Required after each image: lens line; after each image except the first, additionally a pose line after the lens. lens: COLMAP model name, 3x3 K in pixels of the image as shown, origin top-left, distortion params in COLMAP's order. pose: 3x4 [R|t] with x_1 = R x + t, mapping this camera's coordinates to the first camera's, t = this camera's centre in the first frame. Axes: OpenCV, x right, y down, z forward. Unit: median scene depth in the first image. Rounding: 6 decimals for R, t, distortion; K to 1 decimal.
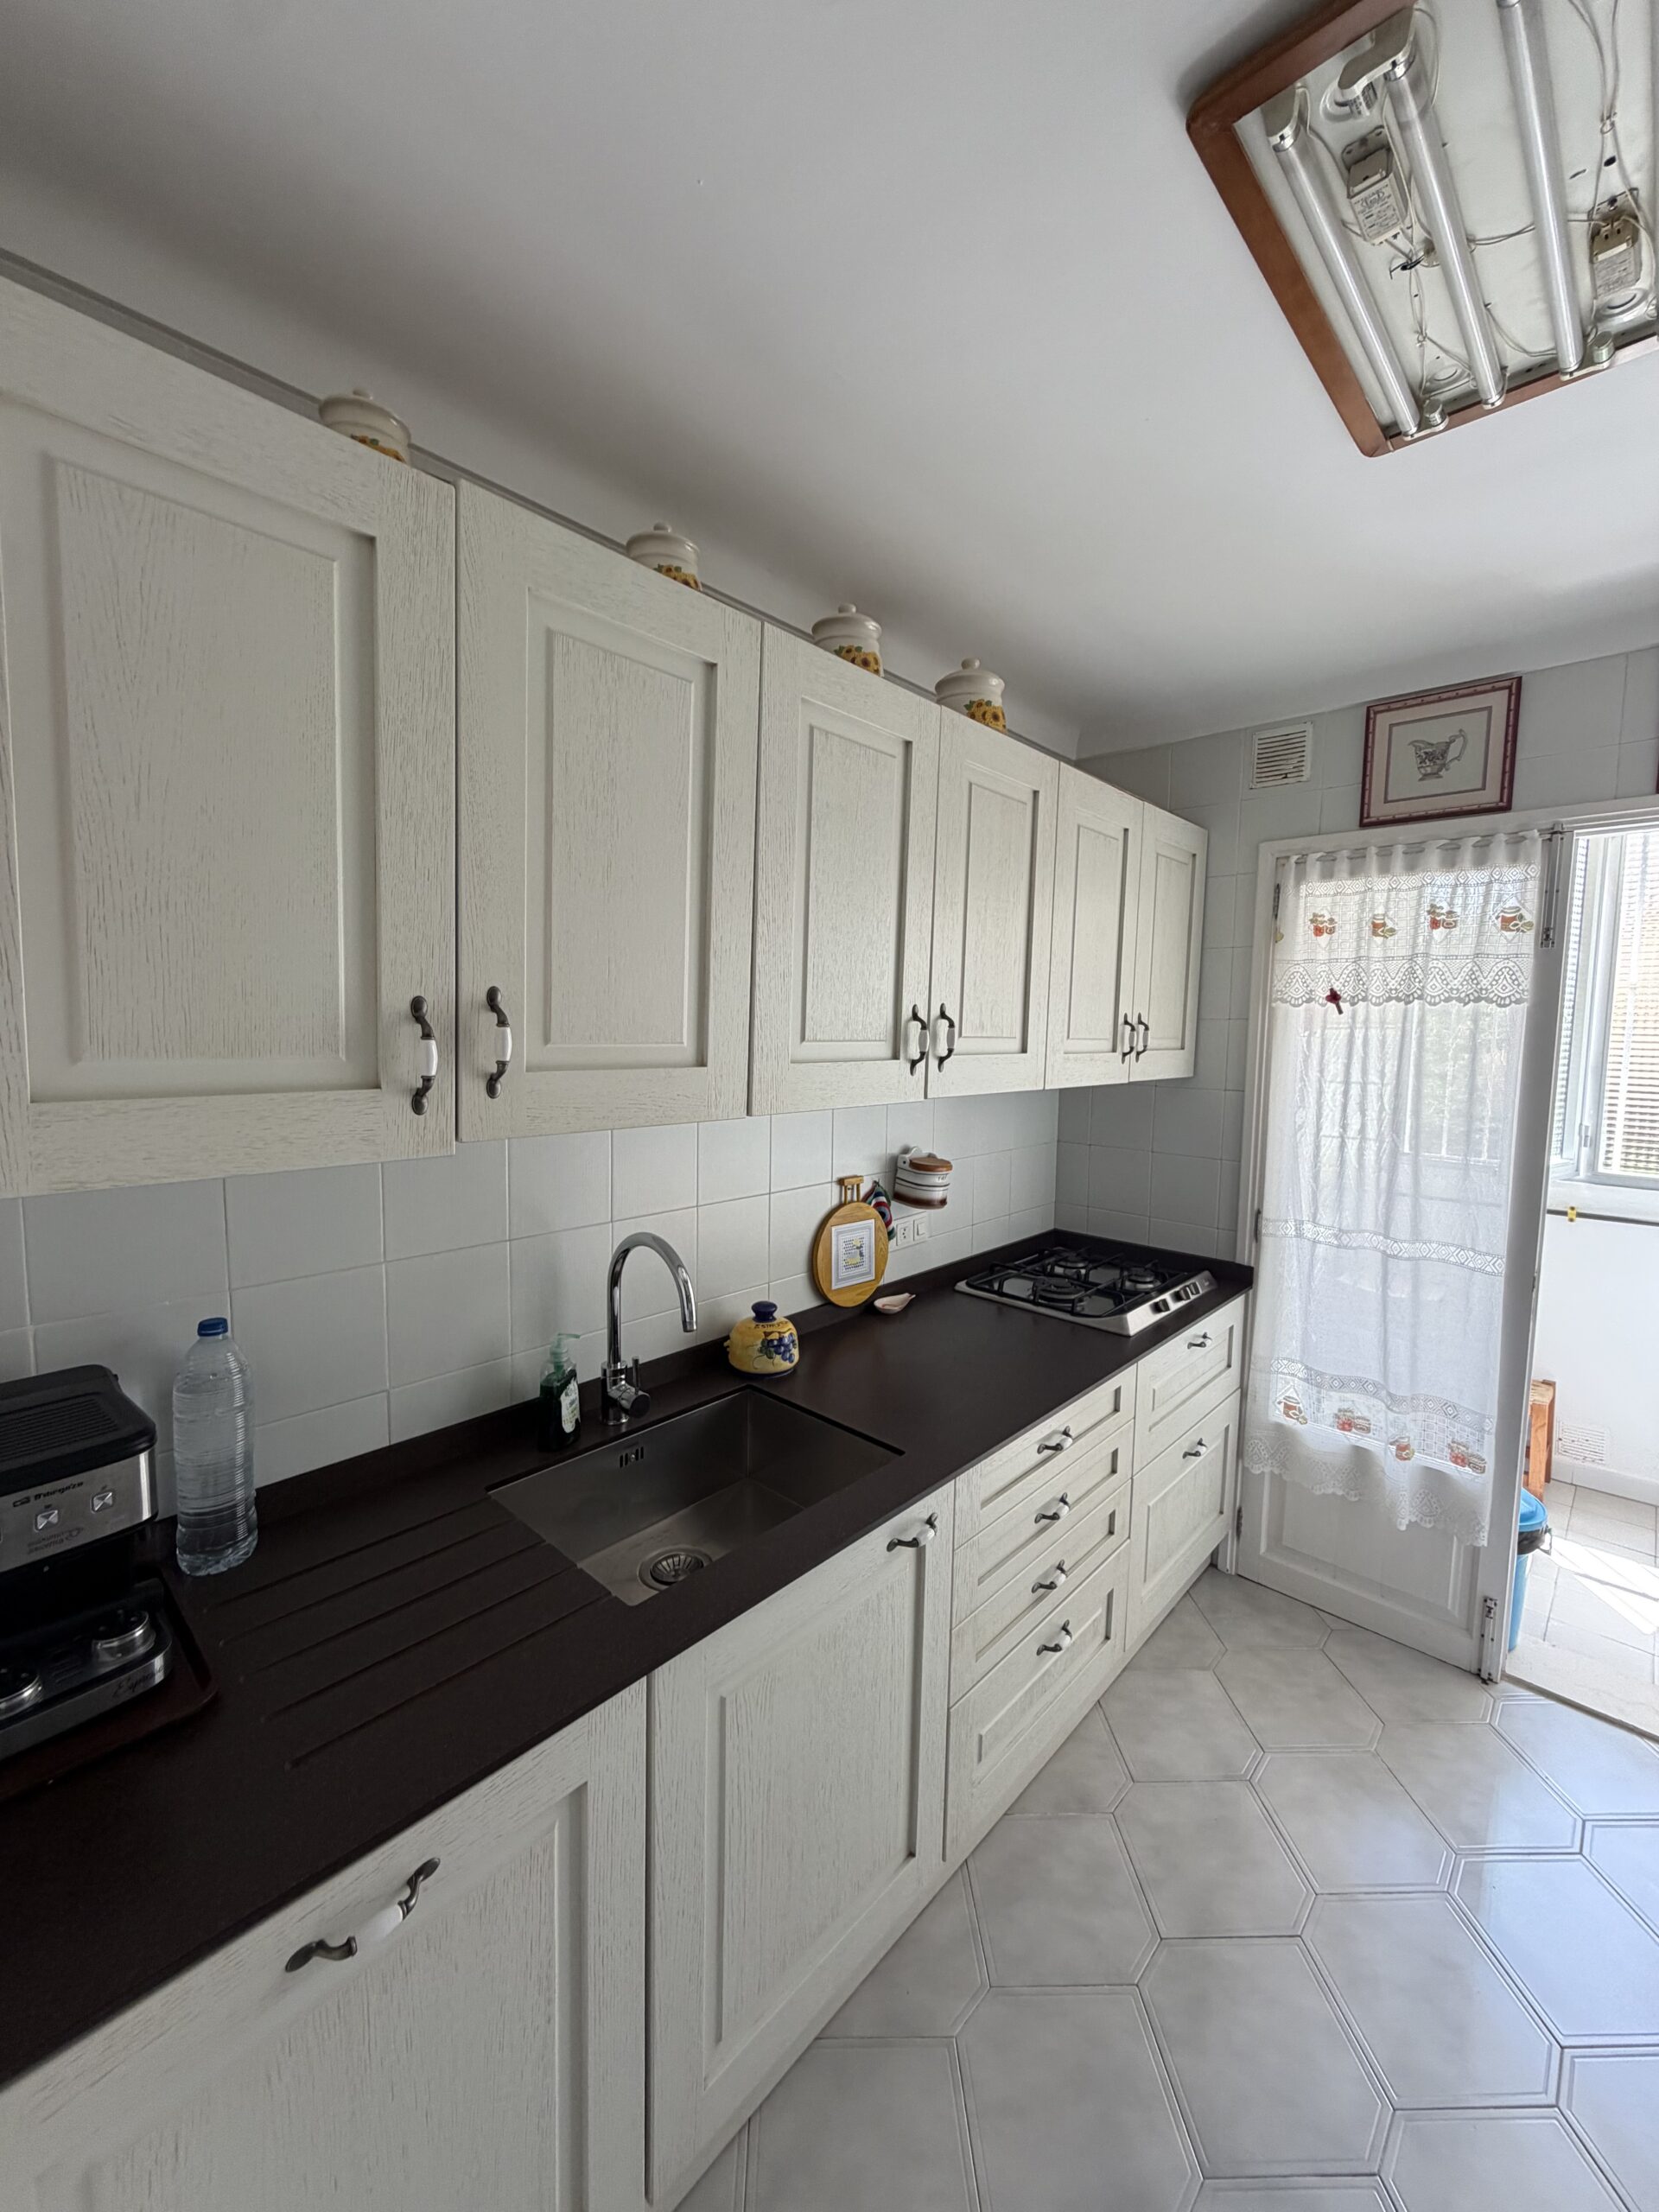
lens RADIAL K [[882.5, 0, 839.8], [0, 882.5, 1099.1], [0, 0, 1]] dist [0.000563, 0.000002]
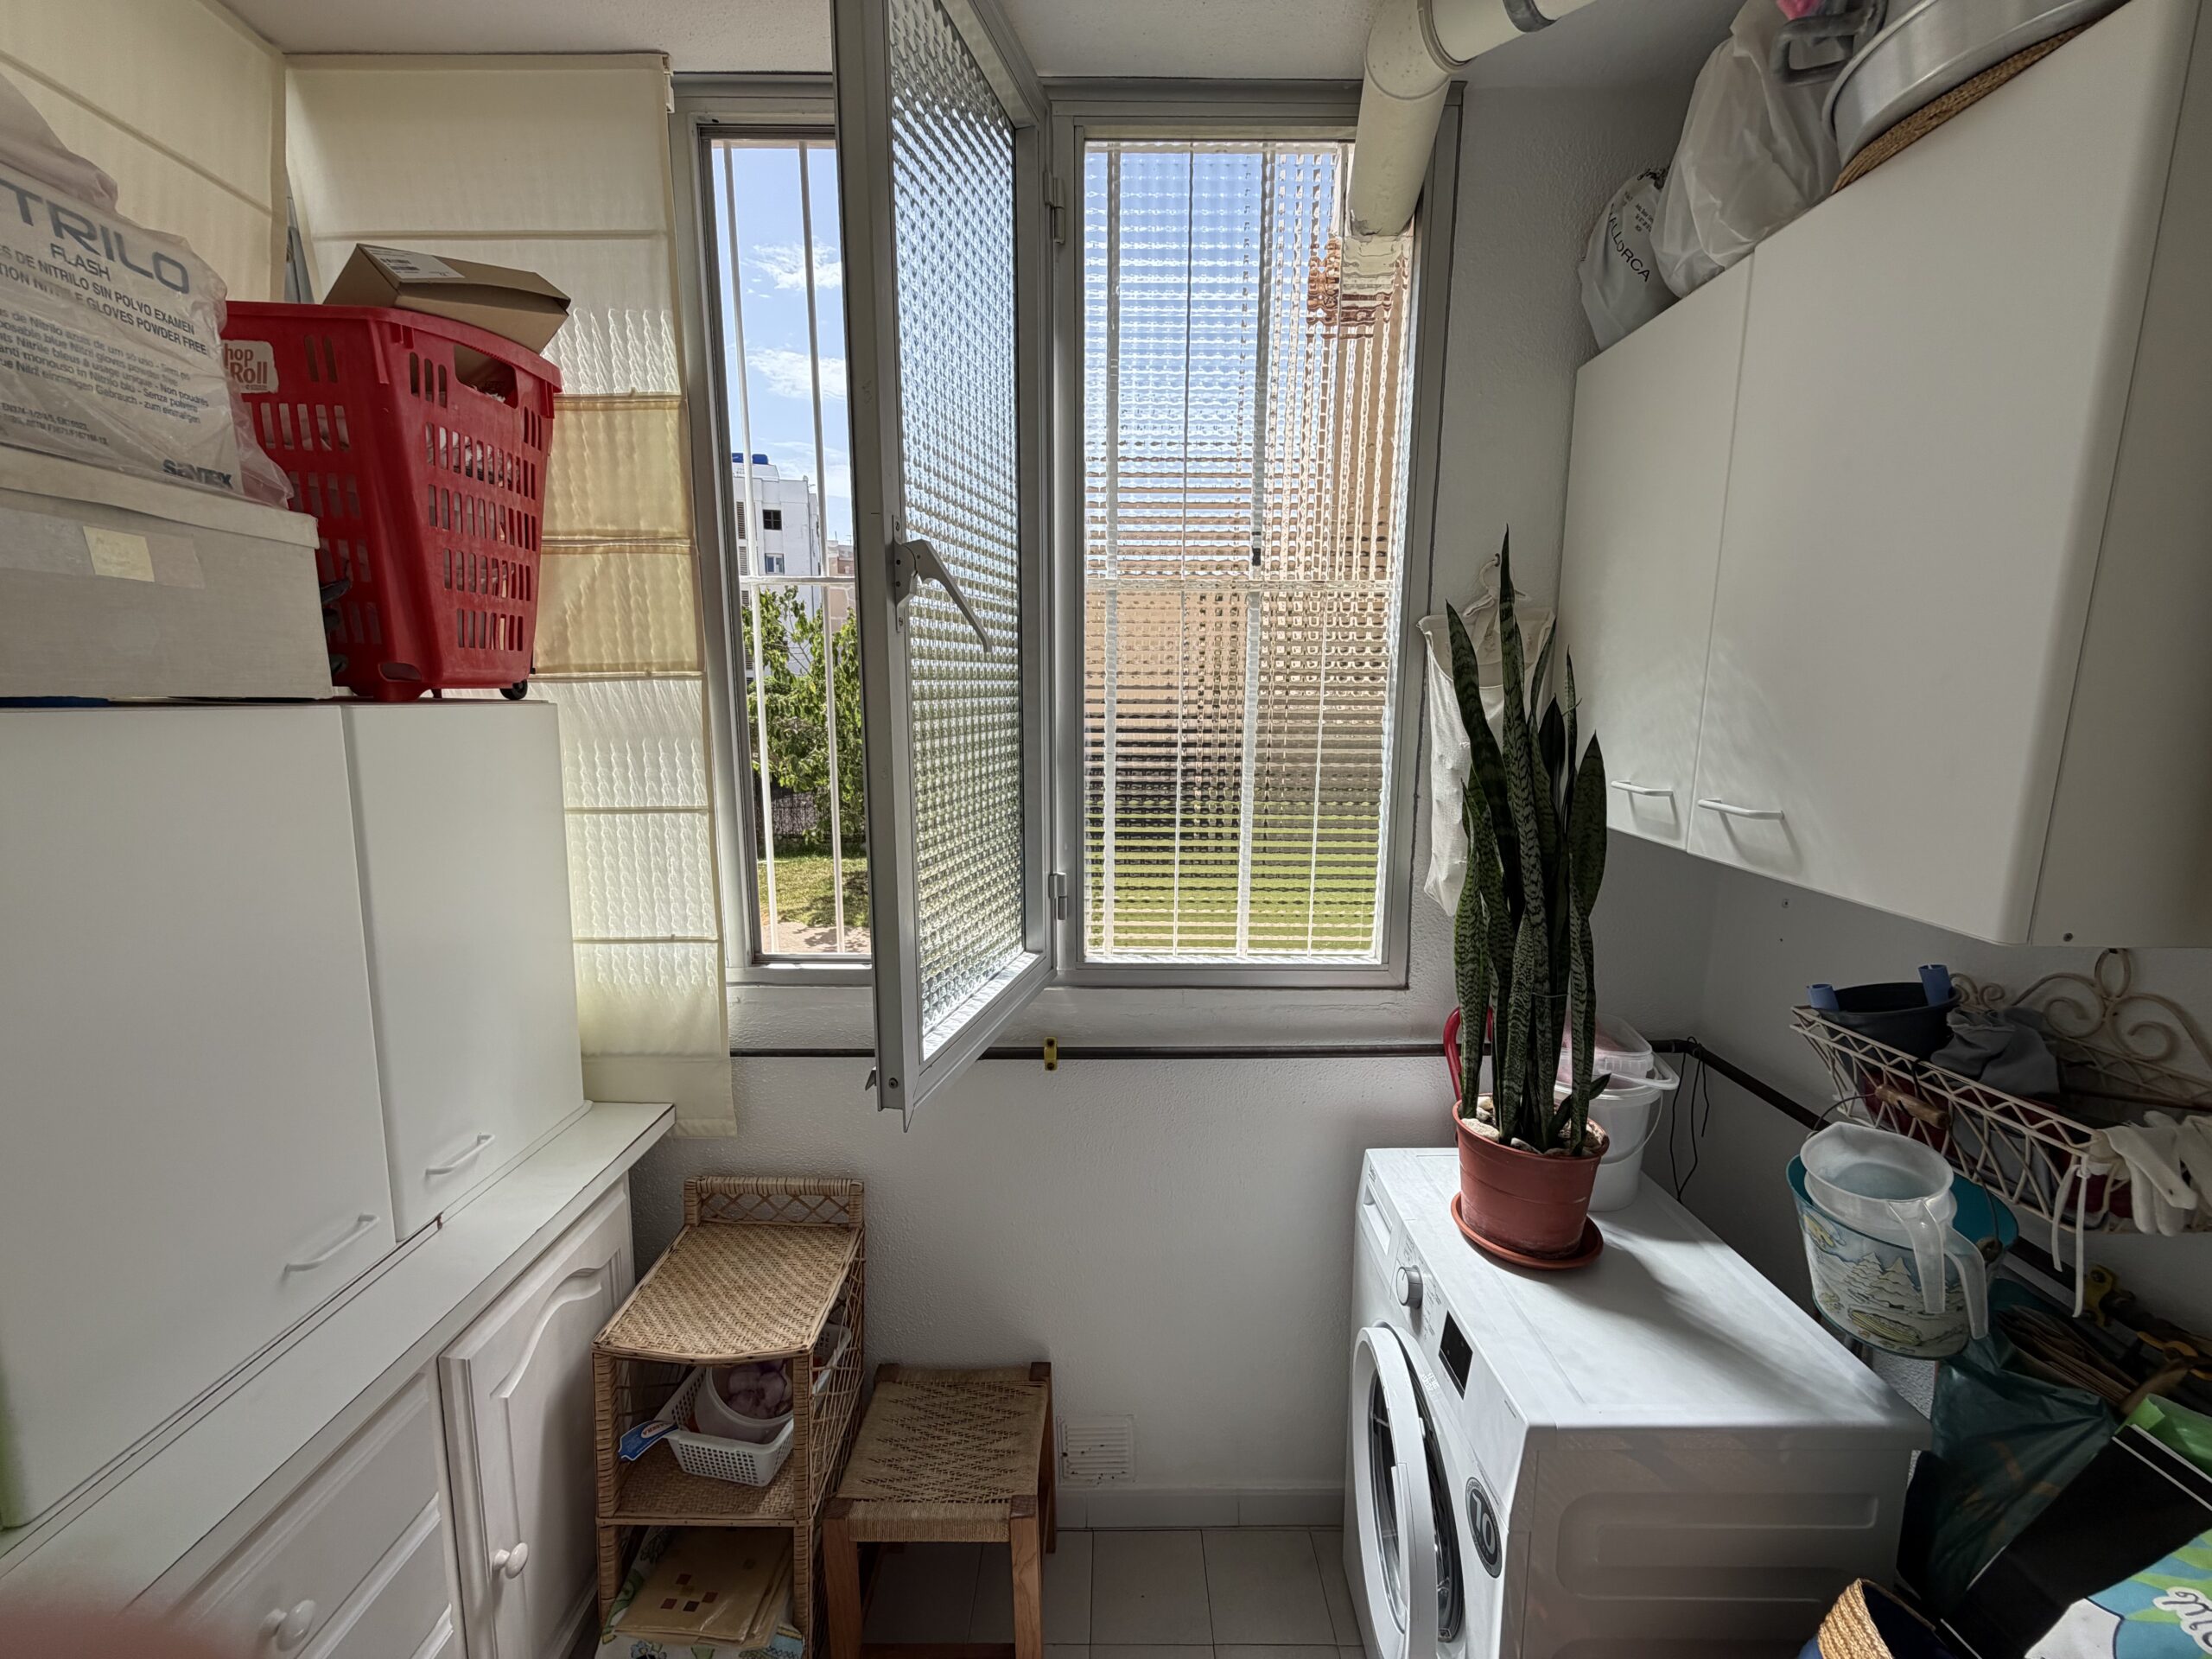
lens RADIAL K [[882.5, 0, 1104.5], [0, 882.5, 835.8], [0, 0, 1]] dist [0.000563, 0.000002]
pose [[0.744344, -0.120720, 0.656794, 0.987877], [0.064543, 0.991925, 0.109172, -0.075866], [-0.664670, -0.038870, 0.746125, 1.123658]]
